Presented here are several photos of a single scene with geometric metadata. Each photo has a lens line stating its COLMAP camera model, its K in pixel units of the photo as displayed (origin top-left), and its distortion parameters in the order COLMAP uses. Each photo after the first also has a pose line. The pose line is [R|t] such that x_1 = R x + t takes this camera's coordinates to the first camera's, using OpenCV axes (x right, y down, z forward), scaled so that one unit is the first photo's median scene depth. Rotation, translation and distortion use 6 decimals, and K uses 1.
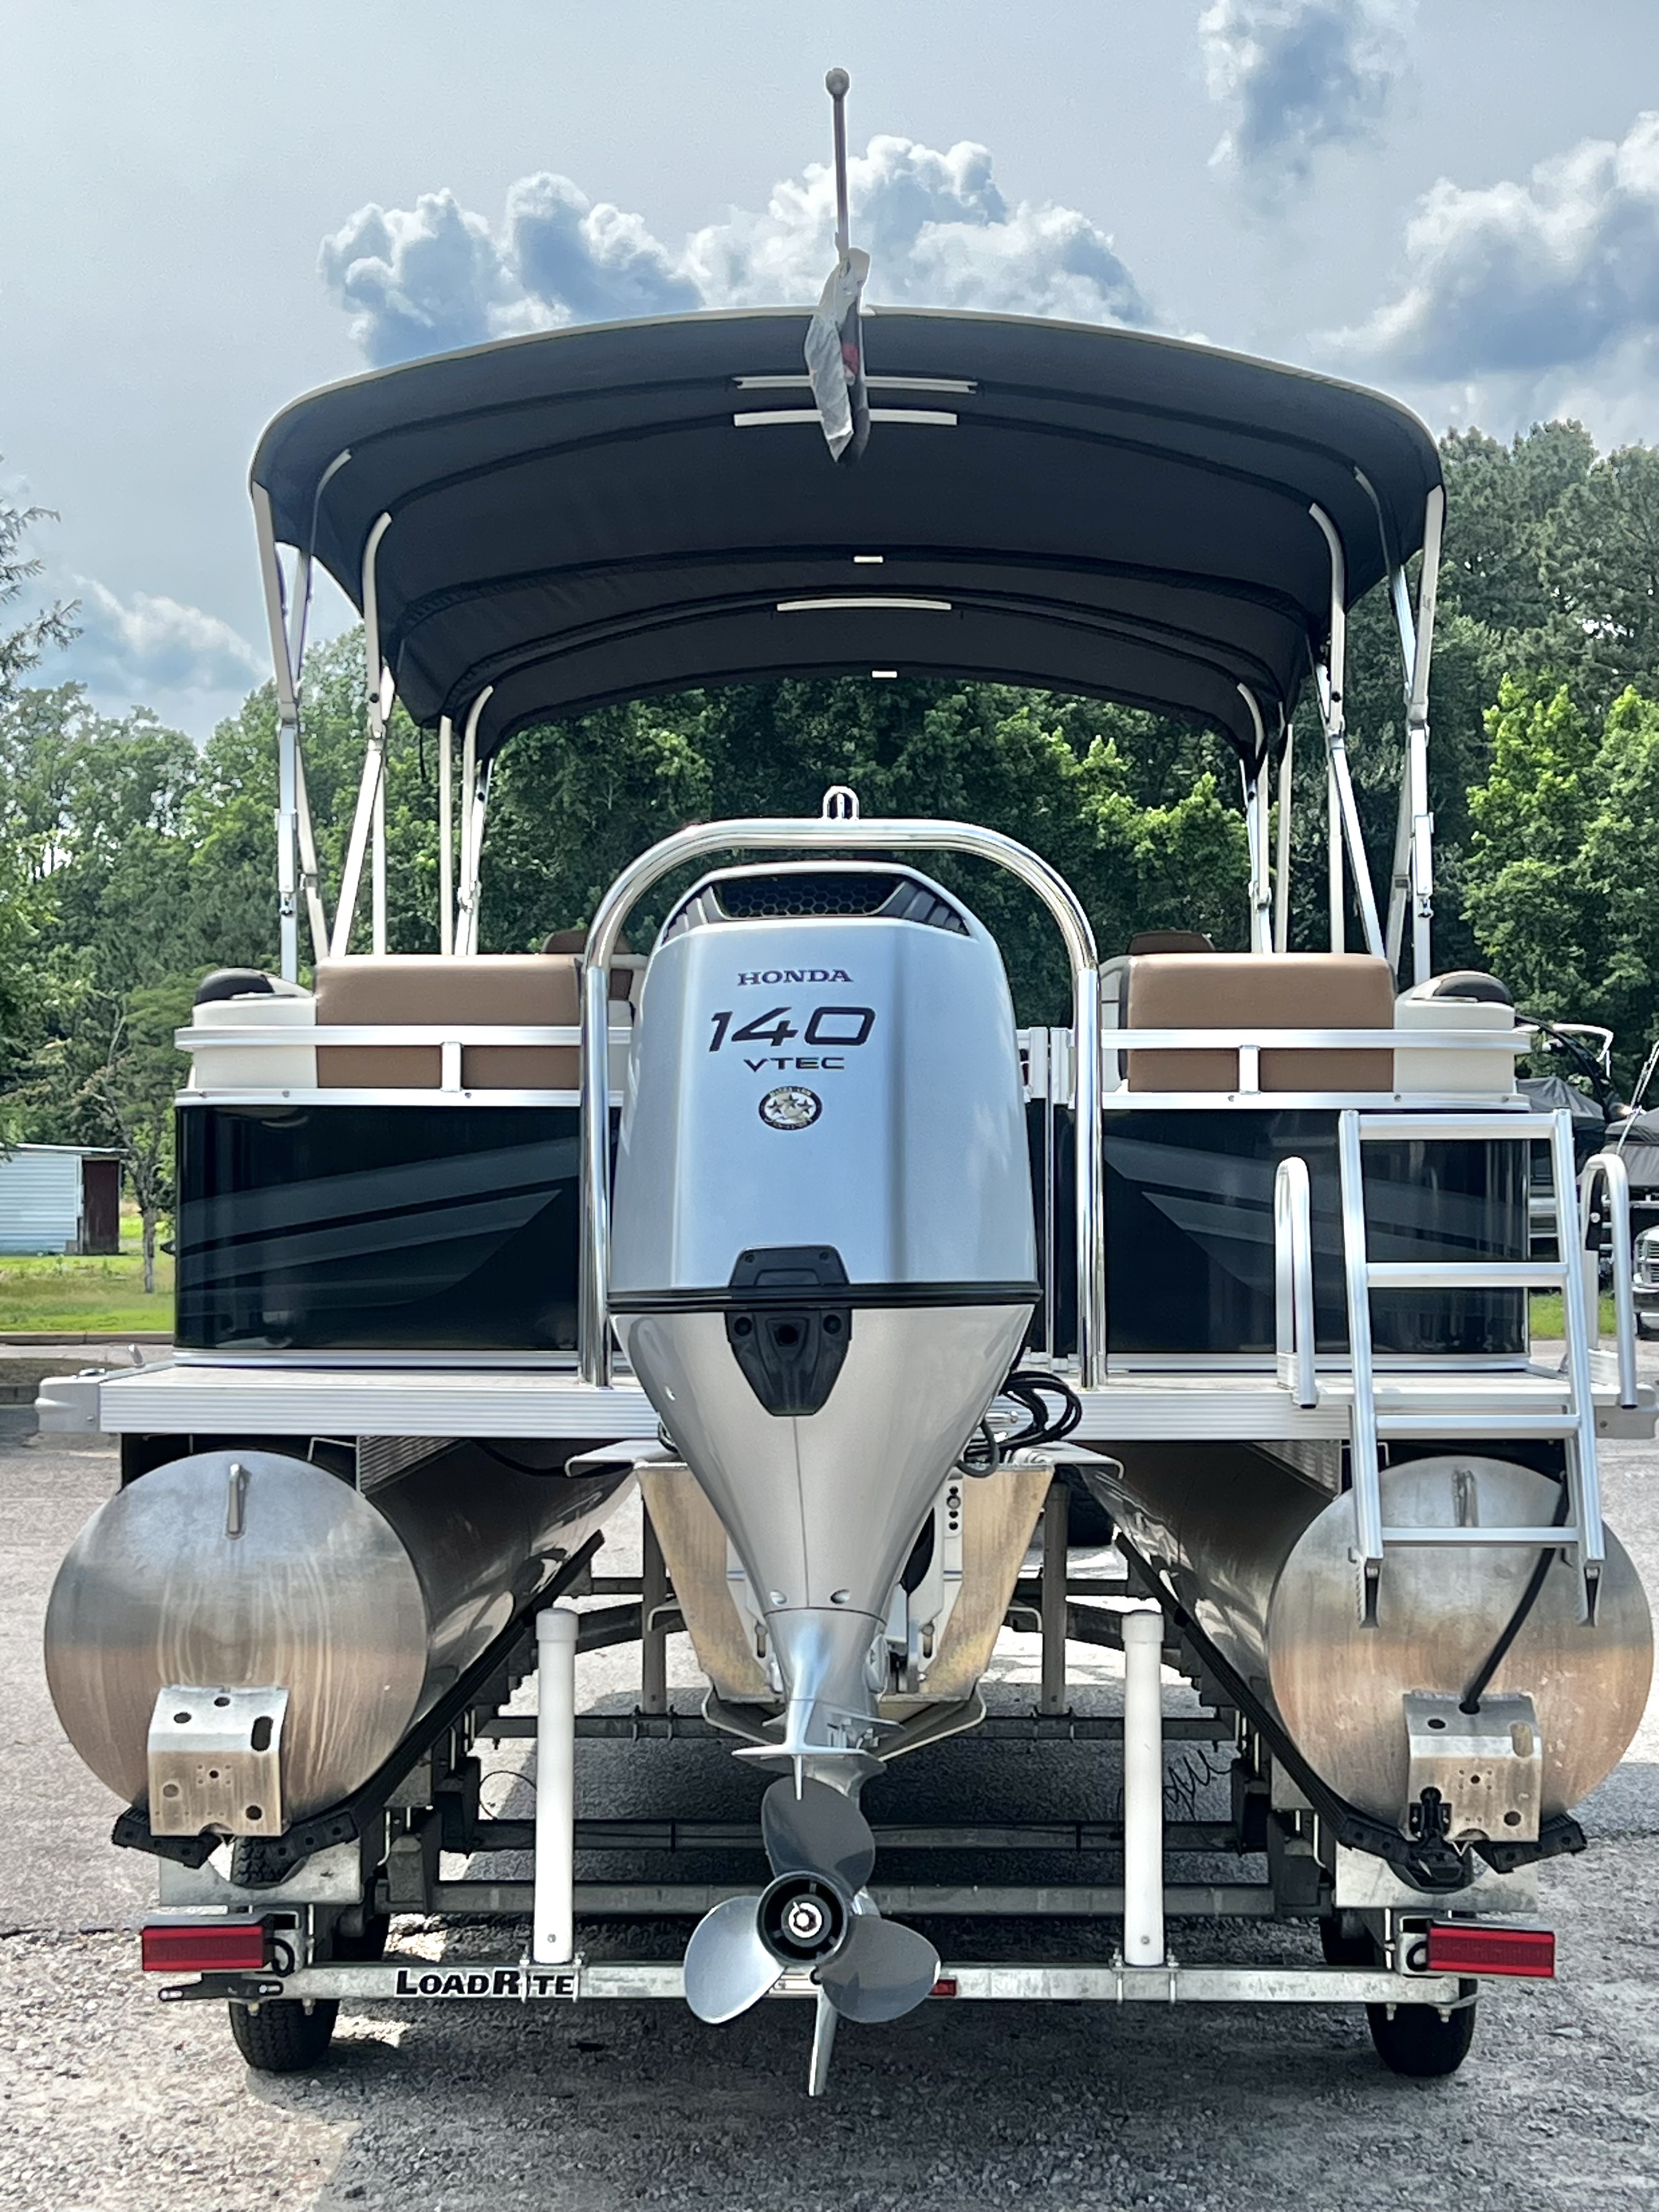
lens RADIAL K [[4026.6, 0, 829.5], [0, 4026.6, 1106.0], [0, 0, 1]] dist [0.240928, -0.048338]
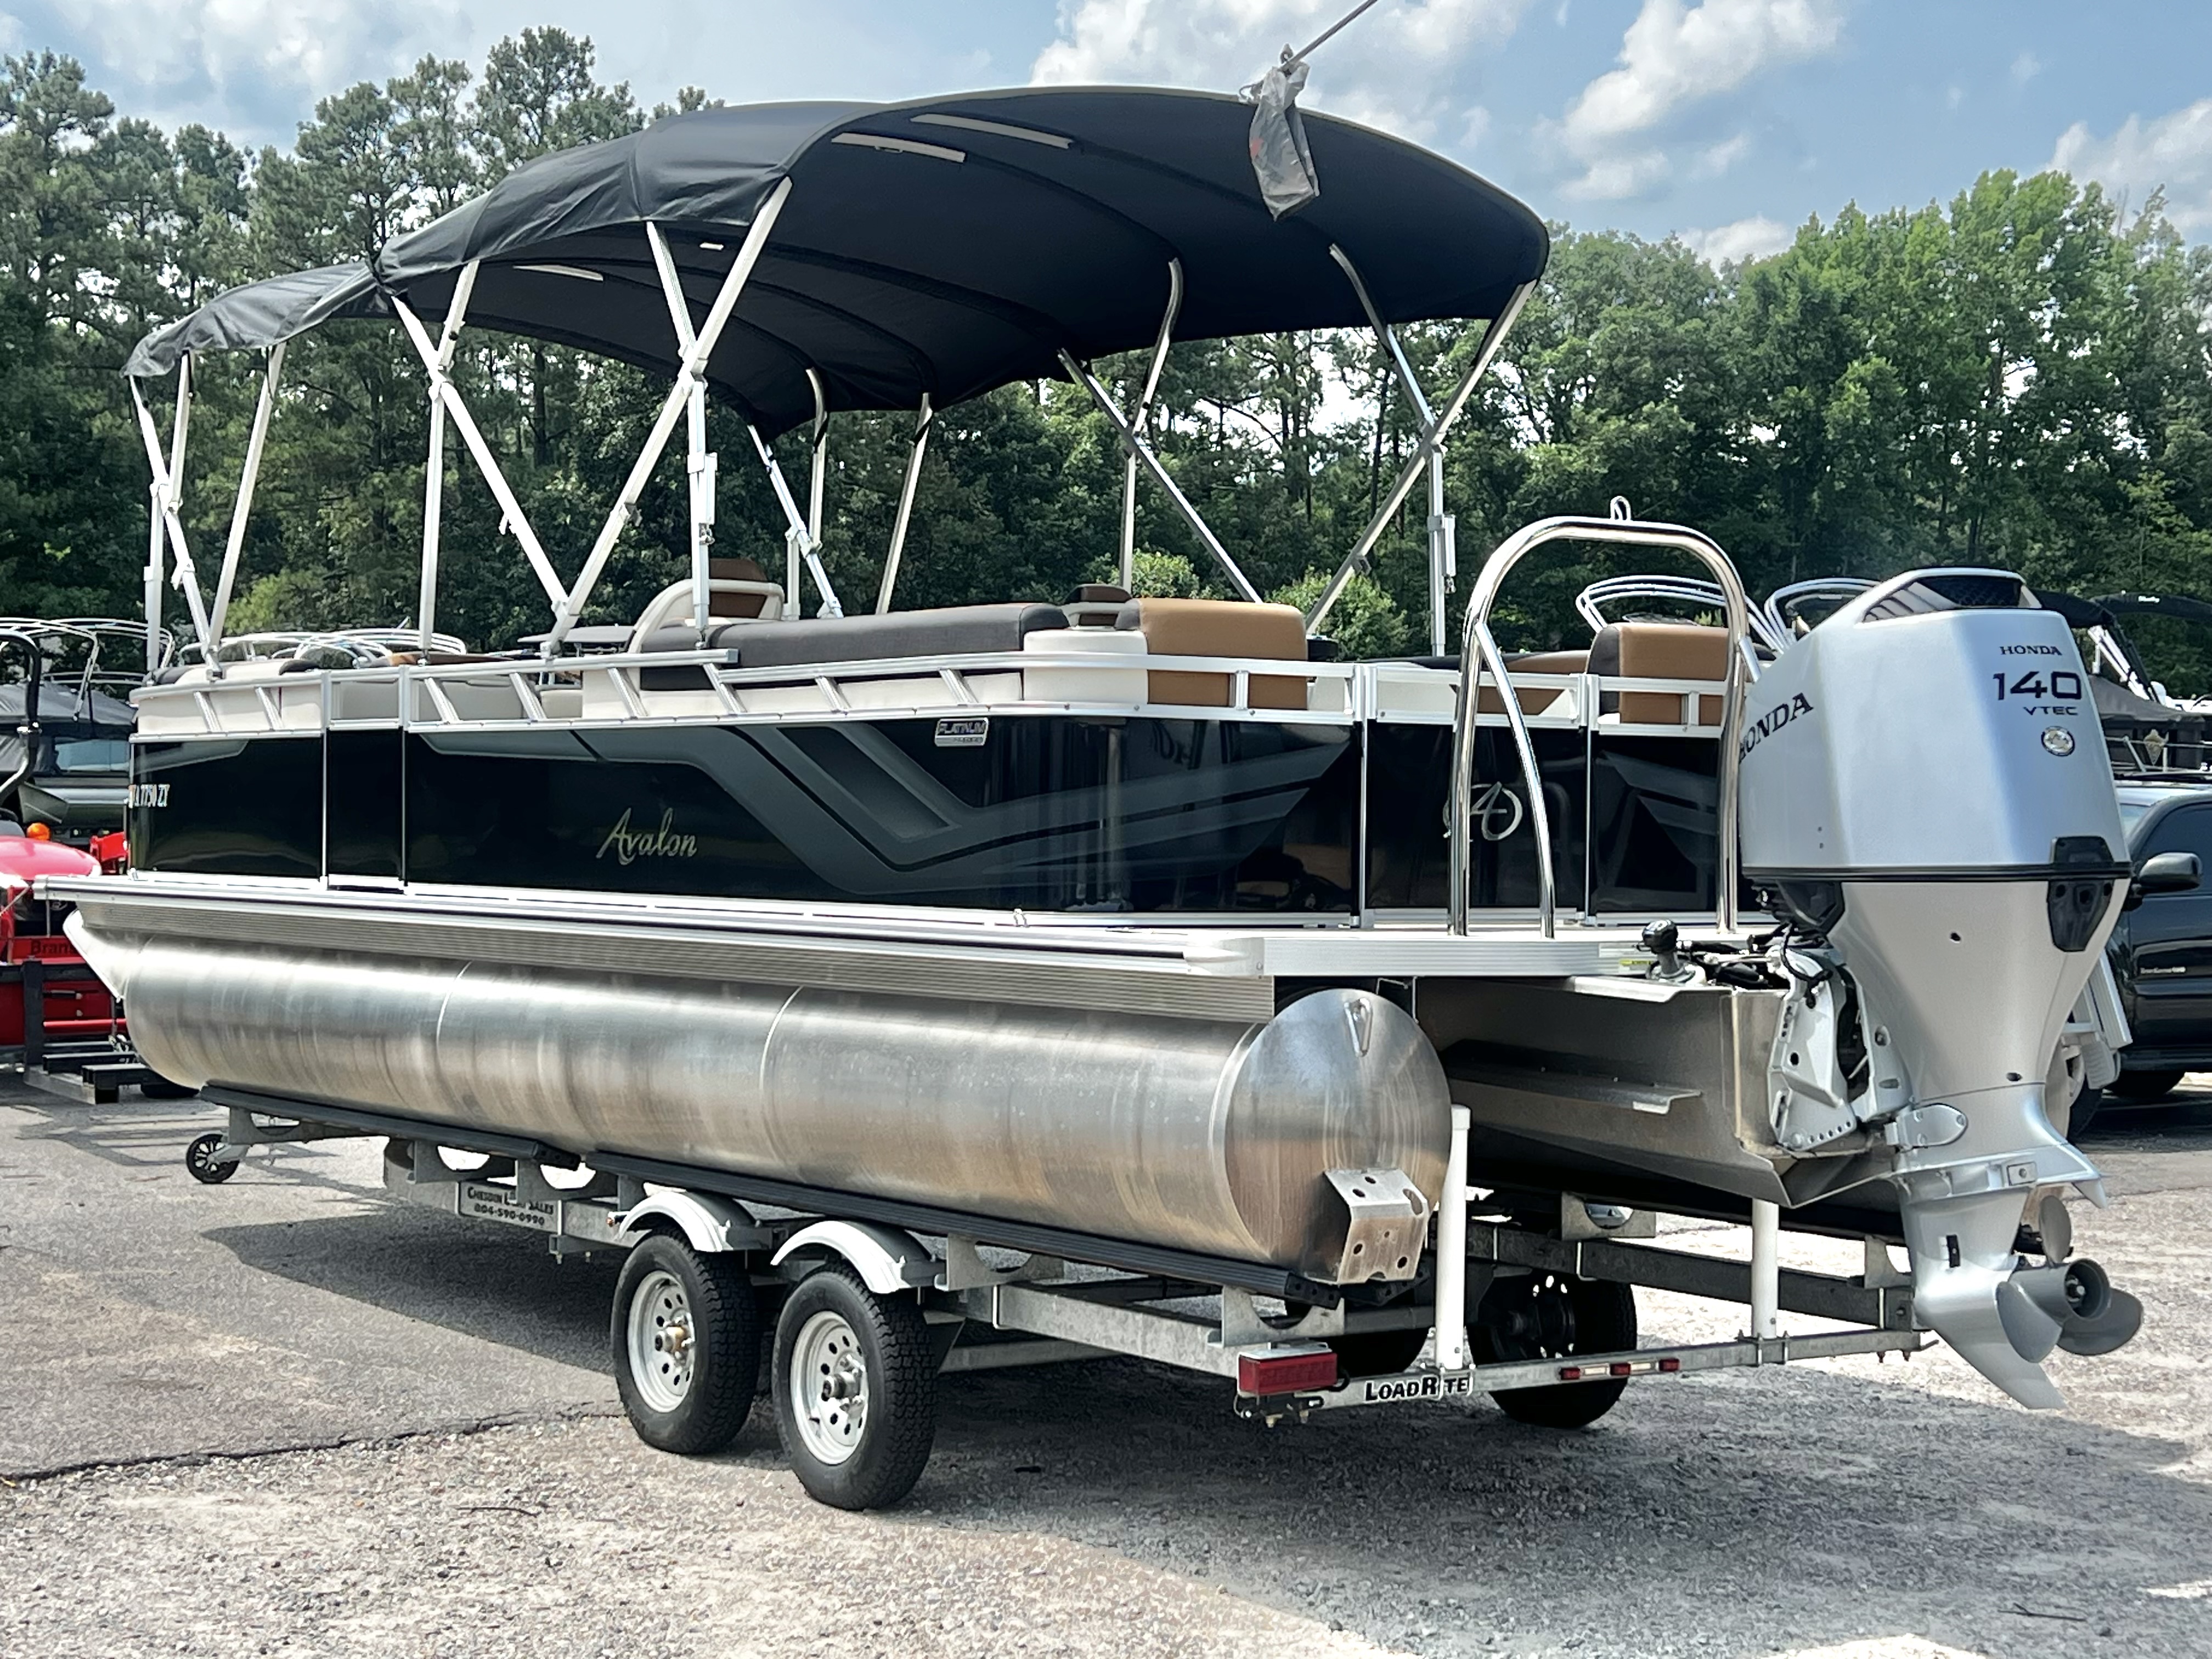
lens RADIAL K [[3659.2, 0, 1106.0], [0, 3659.2, 829.5], [0, 0, 1]] dist [0.173838, 0.036127]
pose [[0.798064, 0.007735, 0.602524, -0.885887], [-0.028269, 0.999297, 0.024614, 0.007381], [-0.601910, -0.036676, 0.797721, 0.114412]]
